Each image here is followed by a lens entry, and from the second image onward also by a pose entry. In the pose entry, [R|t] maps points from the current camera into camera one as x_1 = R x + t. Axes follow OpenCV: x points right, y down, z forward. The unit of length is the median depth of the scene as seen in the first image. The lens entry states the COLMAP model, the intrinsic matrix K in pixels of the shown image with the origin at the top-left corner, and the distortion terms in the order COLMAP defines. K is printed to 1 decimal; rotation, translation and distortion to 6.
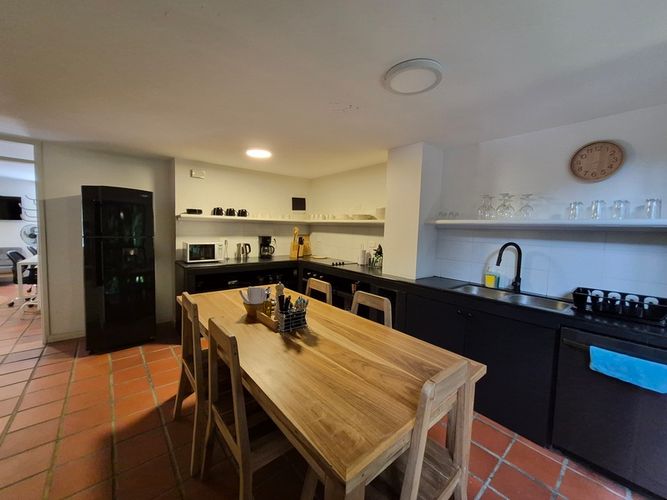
lens RADIAL K [[262.4, 0, 331.3], [0, 262.4, 247.9], [0, 0, 1]] dist [0.000224, 0.000117]
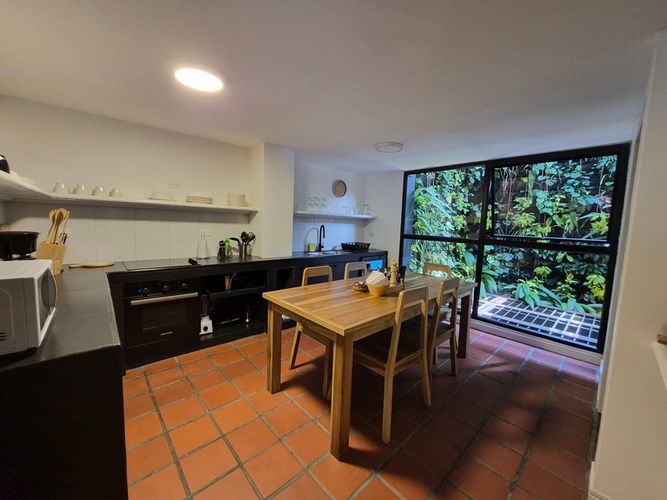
lens RADIAL K [[262.4, 0, 331.3], [0, 262.4, 247.9], [0, 0, 1]] dist [0.000224, 0.000117]
pose [[-0.038210, -0.129646, 0.990824, -1.015662], [0.040524, 0.990531, 0.131170, -0.086186], [-0.998448, 0.045164, -0.032594, 0.876756]]
